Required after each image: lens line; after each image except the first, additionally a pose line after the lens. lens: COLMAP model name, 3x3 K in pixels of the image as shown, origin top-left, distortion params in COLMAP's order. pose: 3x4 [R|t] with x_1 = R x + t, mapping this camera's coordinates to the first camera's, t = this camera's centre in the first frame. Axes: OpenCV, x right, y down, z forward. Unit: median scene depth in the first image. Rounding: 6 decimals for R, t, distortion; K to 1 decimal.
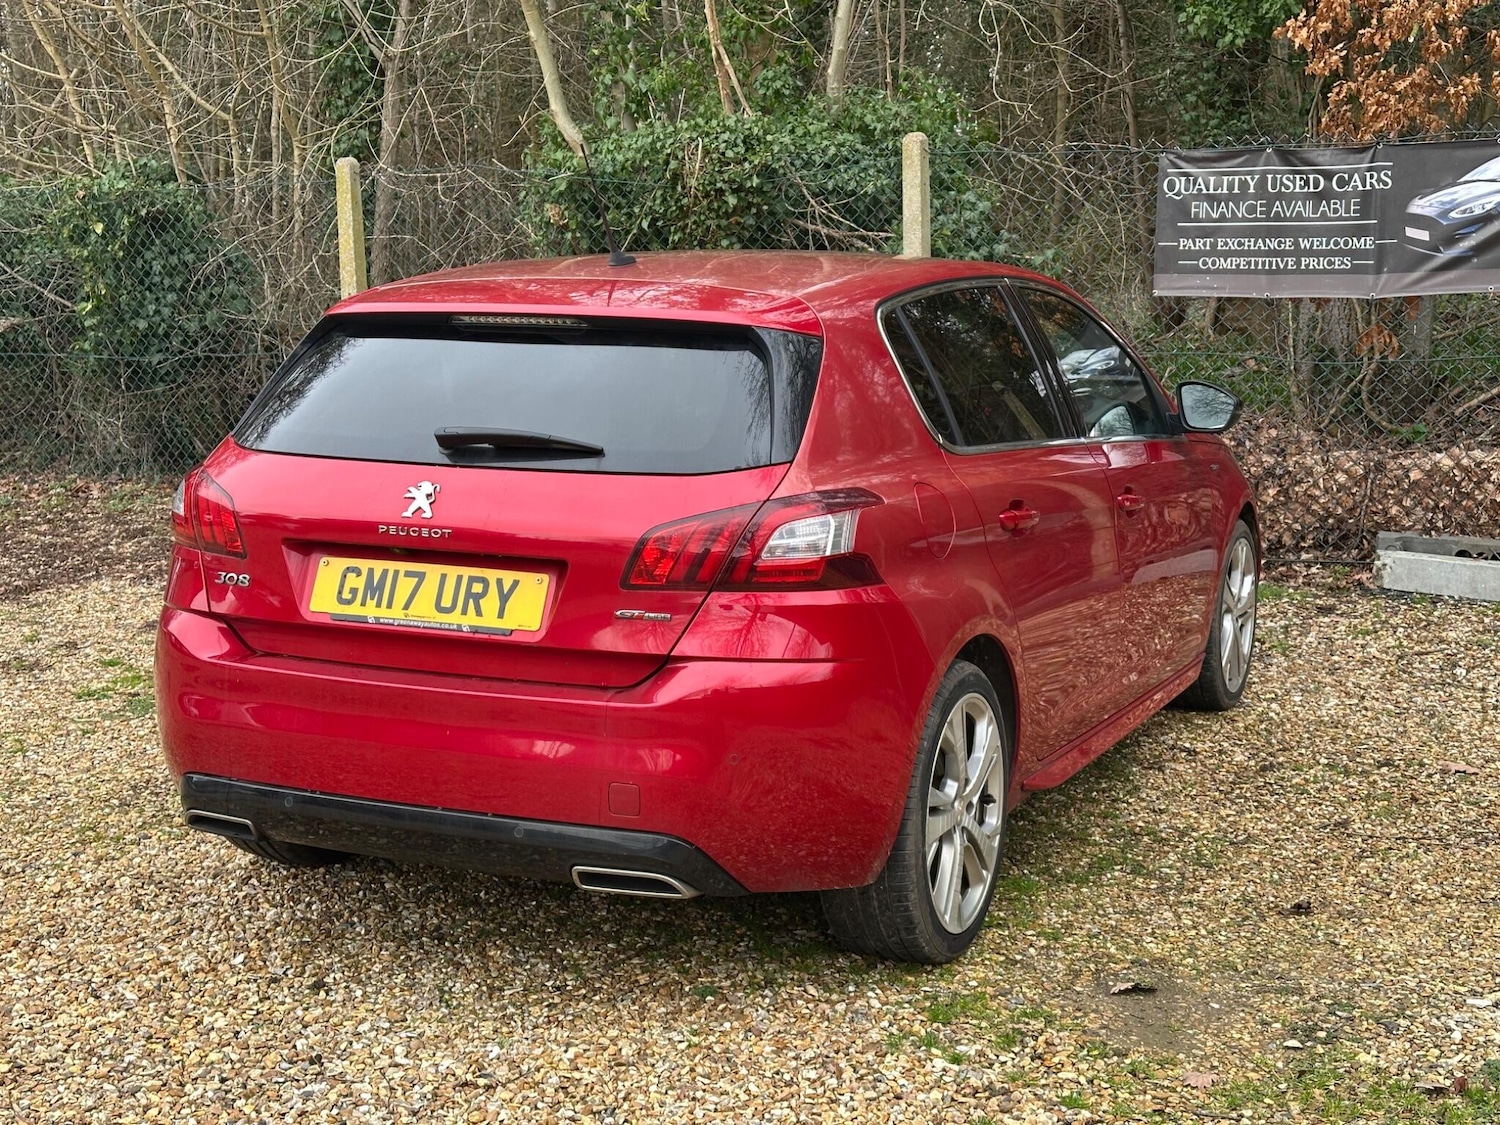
lens RADIAL K [[2023.9, 0, 747.0], [0, 2023.9, 541.3], [0, 0, 1]] dist [0.113644, 0.000000]
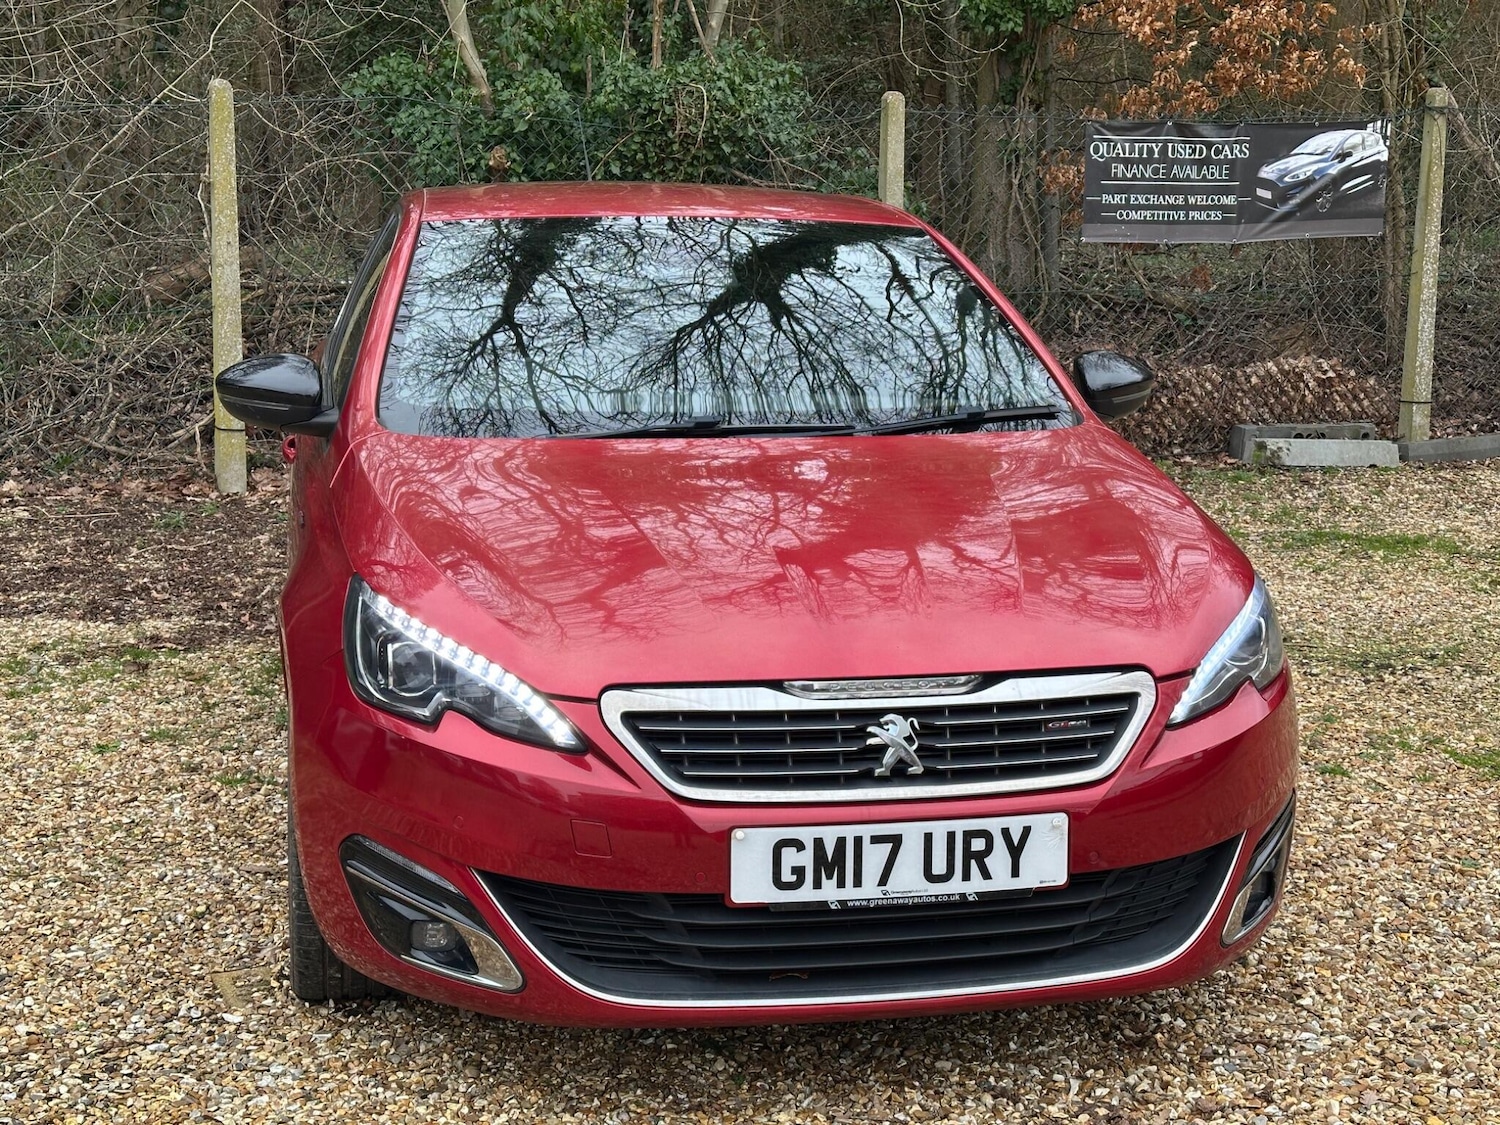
lens RADIAL K [[2023.9, 0, 739.9], [0, 2023.9, 558.9], [0, 0, 1]] dist [0.113644, 0.000000]
pose [[0.667732, -0.114342, 0.735568, -1.258609], [0.098641, 0.993010, 0.064817, -0.052199], [-0.737838, 0.029276, 0.674343, 0.539588]]
